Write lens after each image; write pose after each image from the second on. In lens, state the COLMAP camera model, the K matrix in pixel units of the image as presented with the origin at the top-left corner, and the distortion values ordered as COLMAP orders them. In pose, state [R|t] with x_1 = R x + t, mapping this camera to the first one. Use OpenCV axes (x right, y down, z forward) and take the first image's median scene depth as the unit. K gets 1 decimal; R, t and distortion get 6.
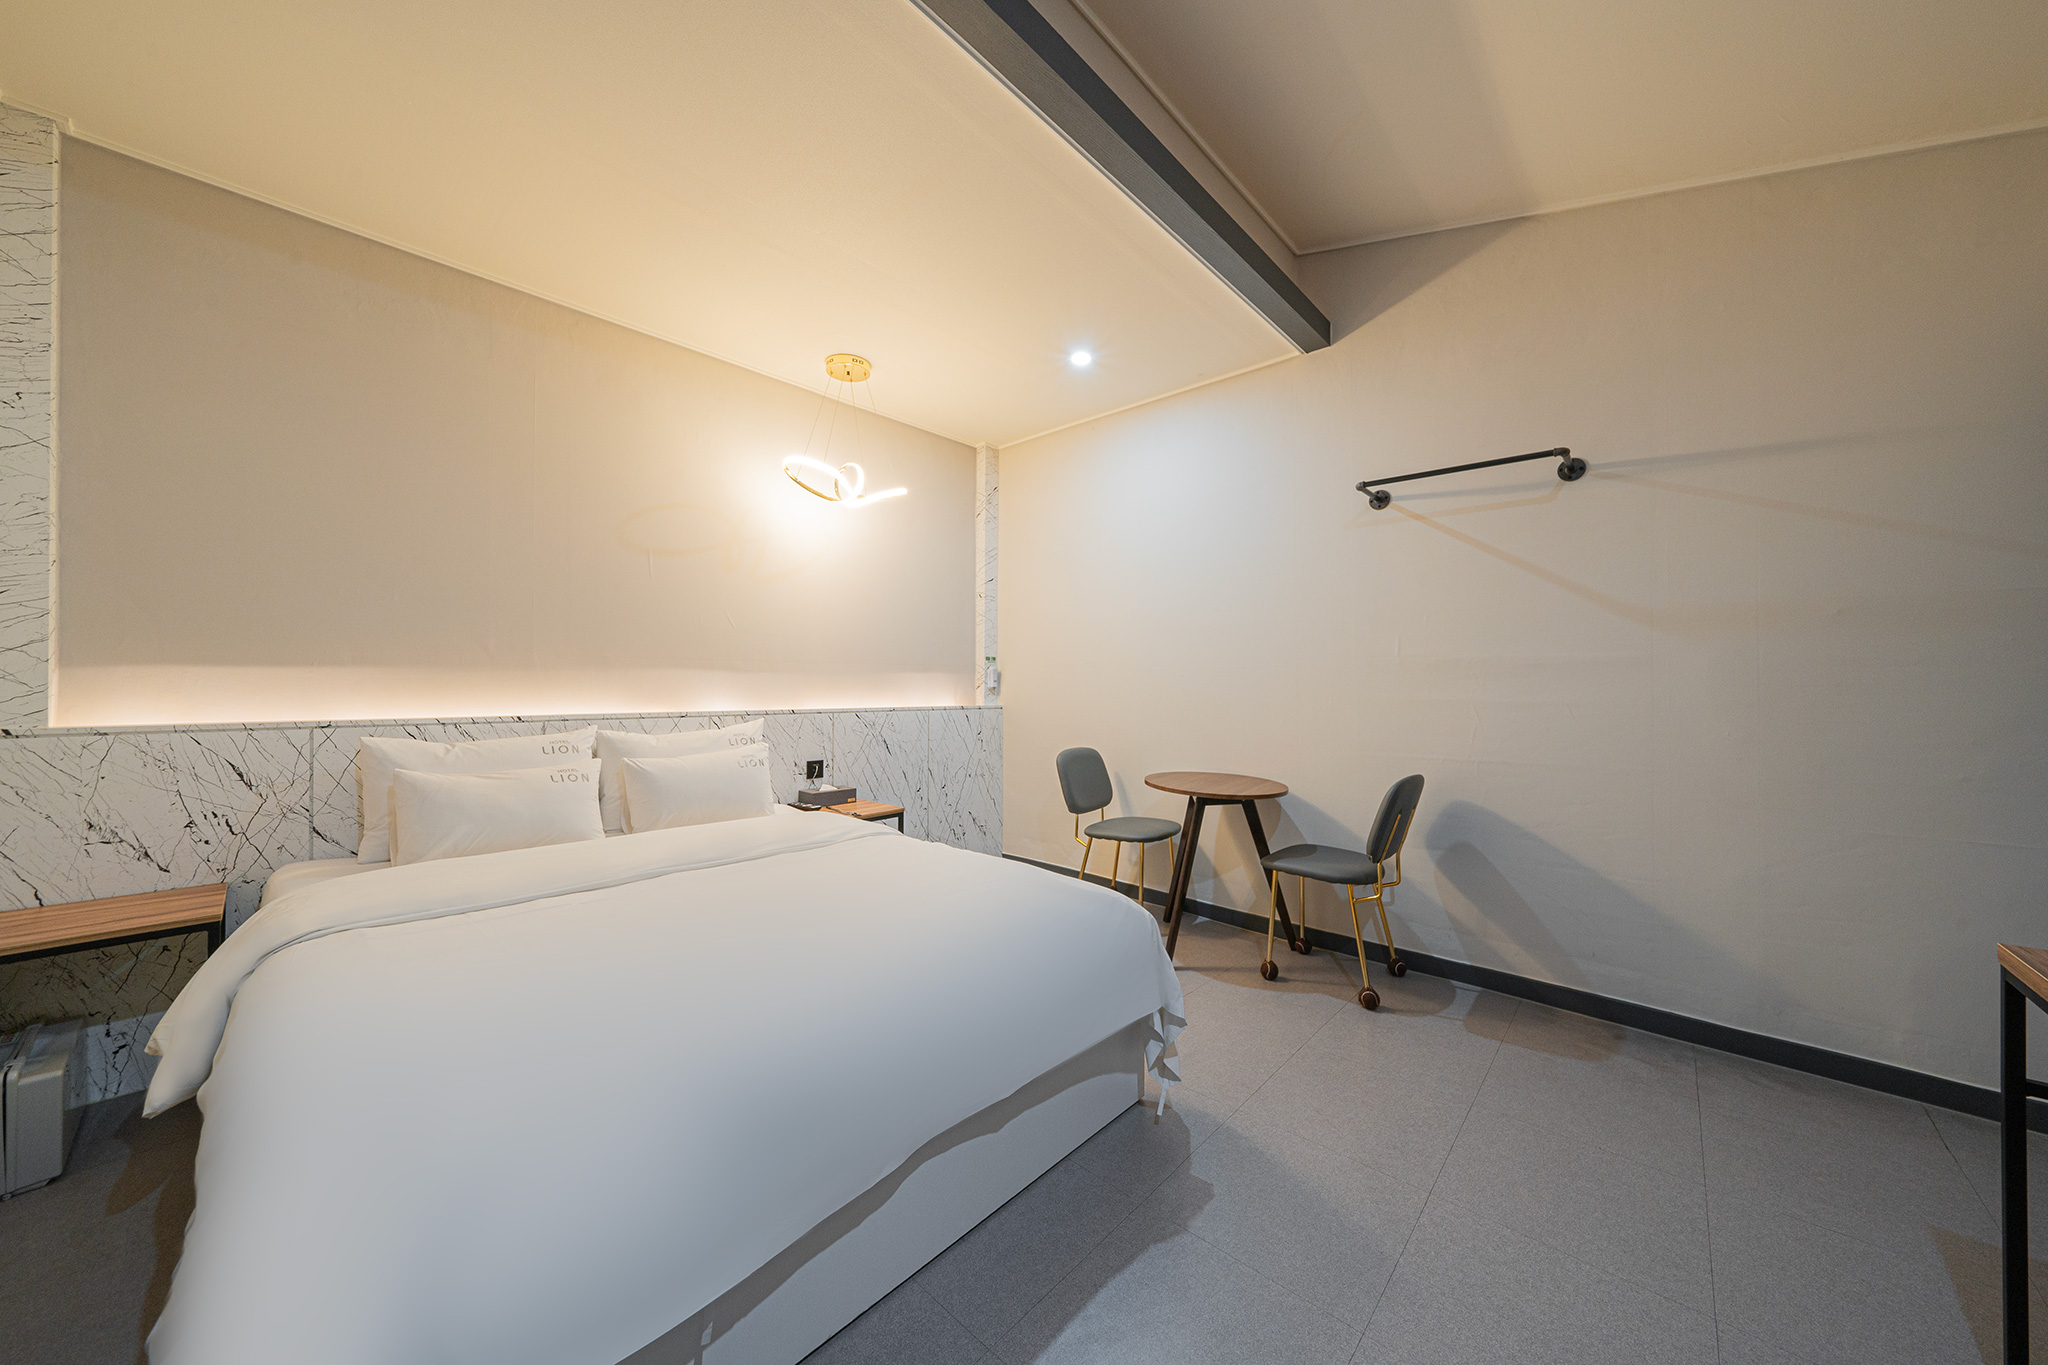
lens RADIAL K [[701.0, 0, 1034.7], [0, 701.0, 683.0], [0, 0, 1]] dist [0.000457, 0.000063]
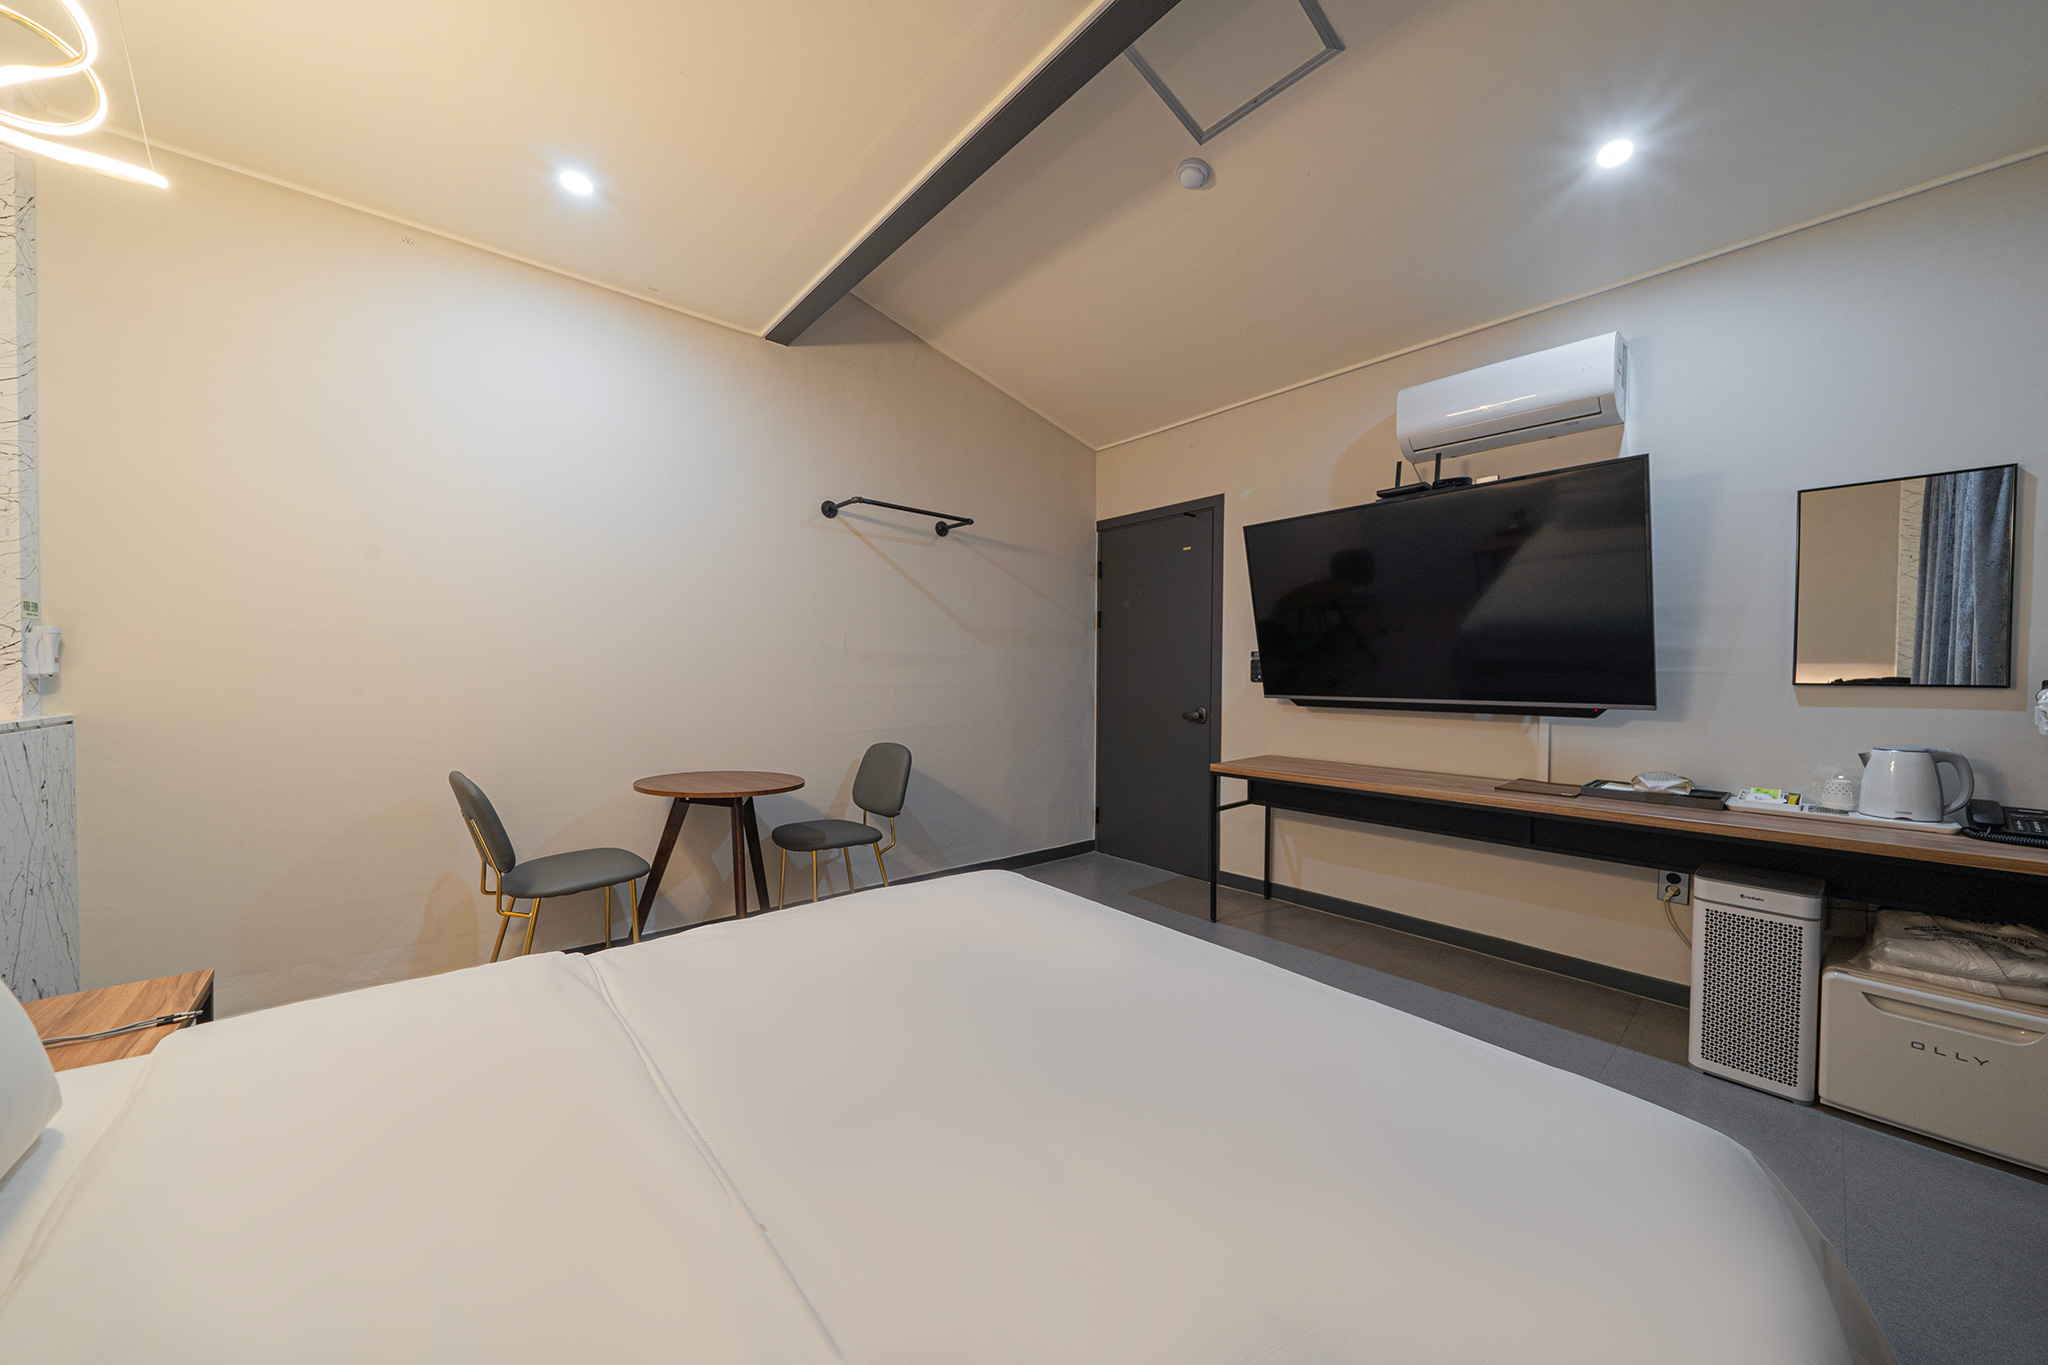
lens RADIAL K [[701.0, 0, 1034.7], [0, 701.0, 683.0], [0, 0, 1]] dist [0.000457, 0.000063]
pose [[0.112319, -0.020546, 0.993460, -0.552805], [-0.013064, 0.999669, 0.022152, -0.007323], [-0.993586, -0.015467, 0.112014, 0.484432]]
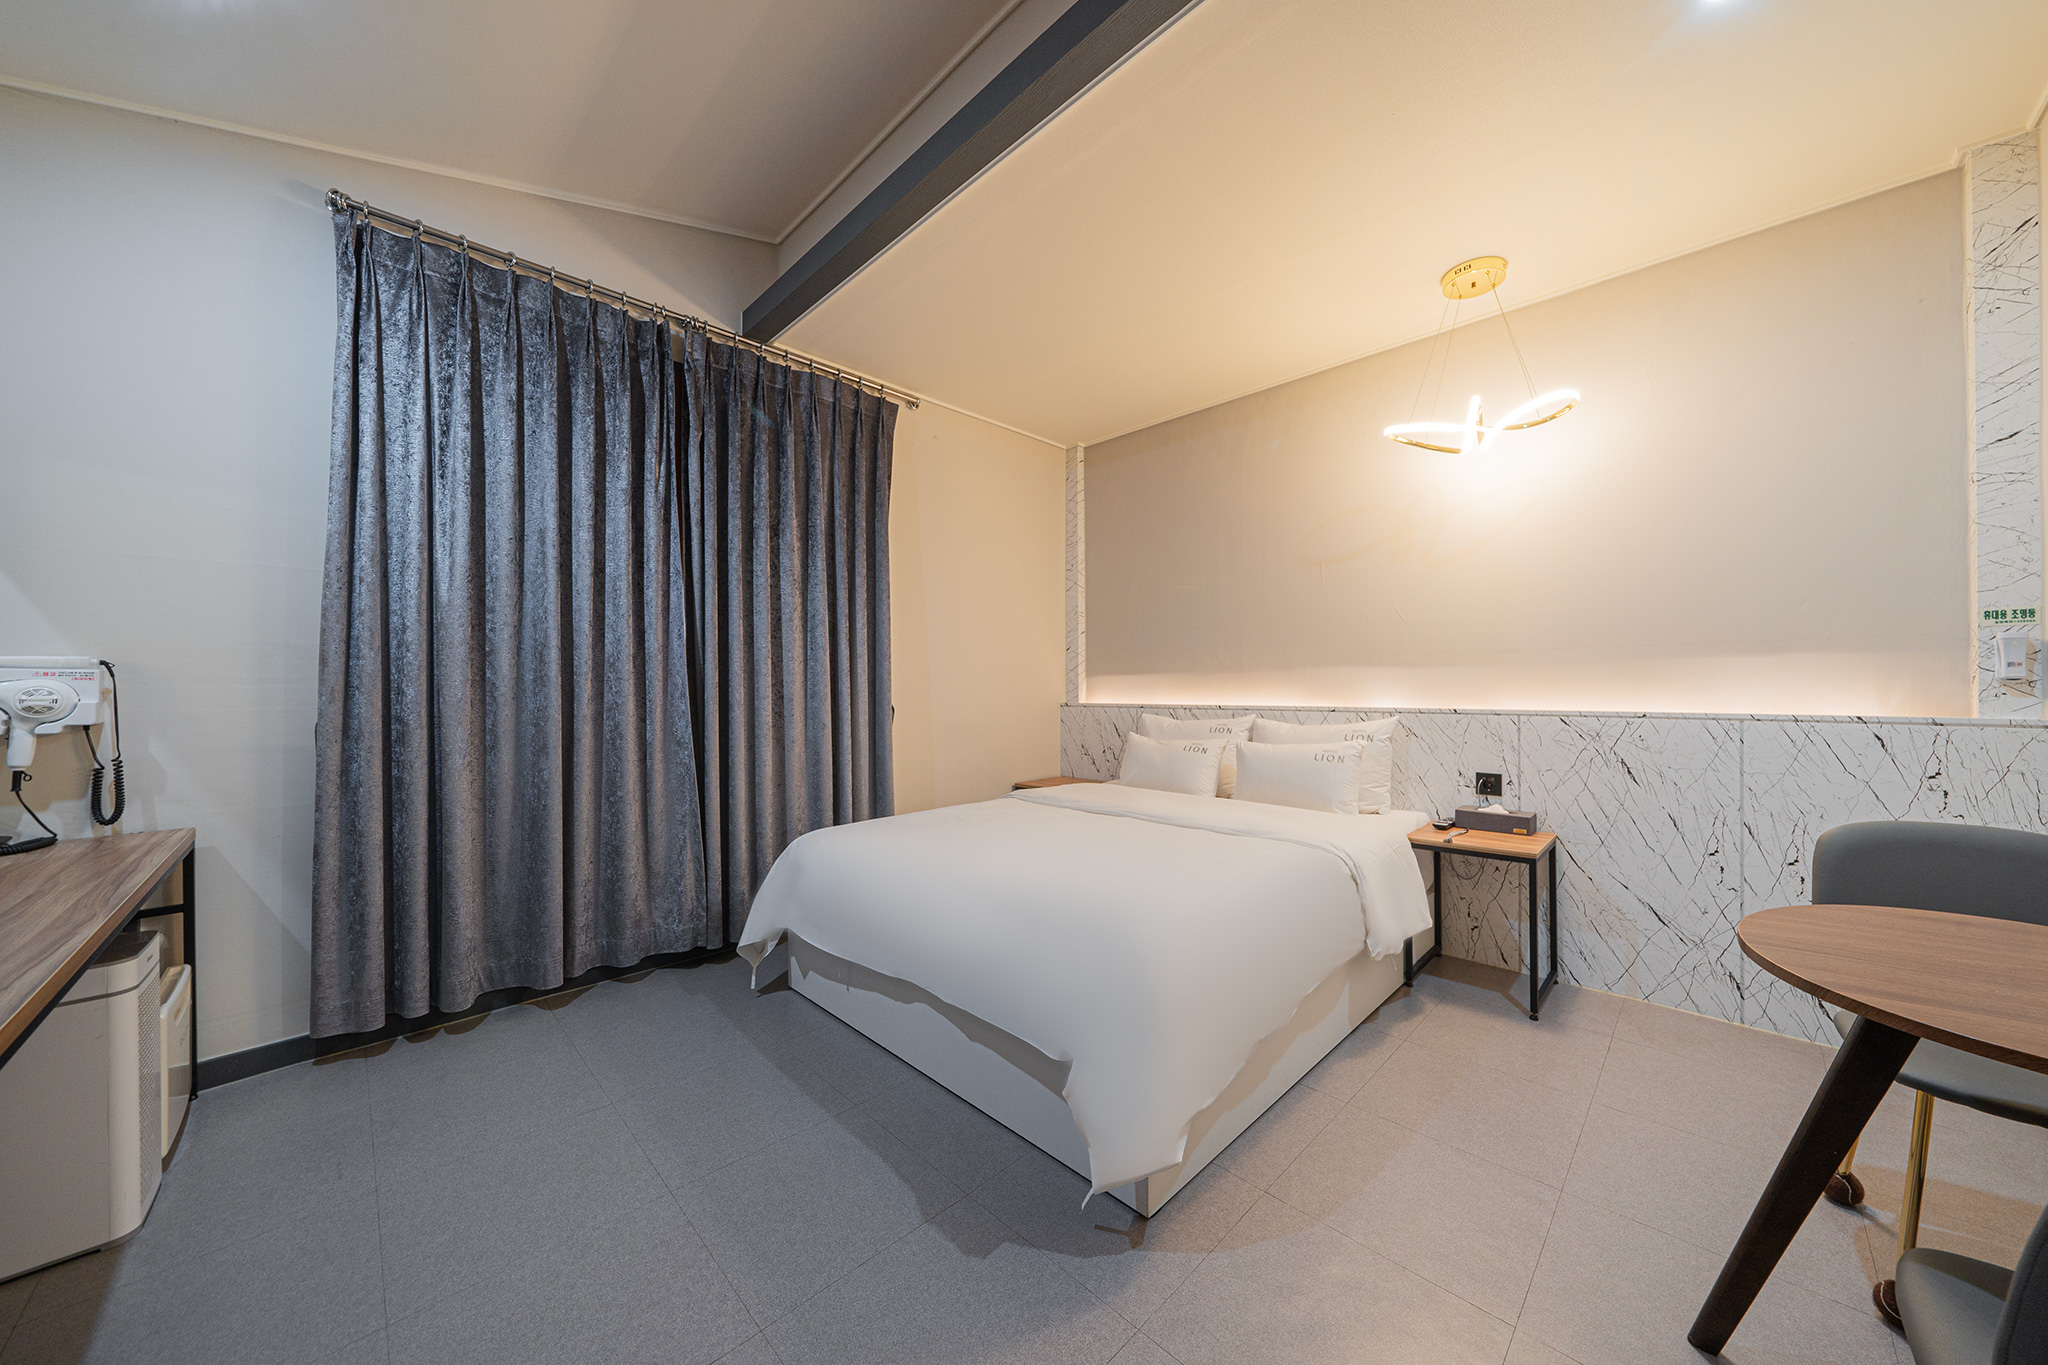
lens RADIAL K [[701.0, 0, 1034.7], [0, 701.0, 683.0], [0, 0, 1]] dist [0.000457, 0.000063]
pose [[-0.043190, -0.002088, -0.999065, 0.548332], [0.015998, 0.999868, -0.002781, 0.000348], [0.998939, -0.016103, -0.043151, 0.540984]]
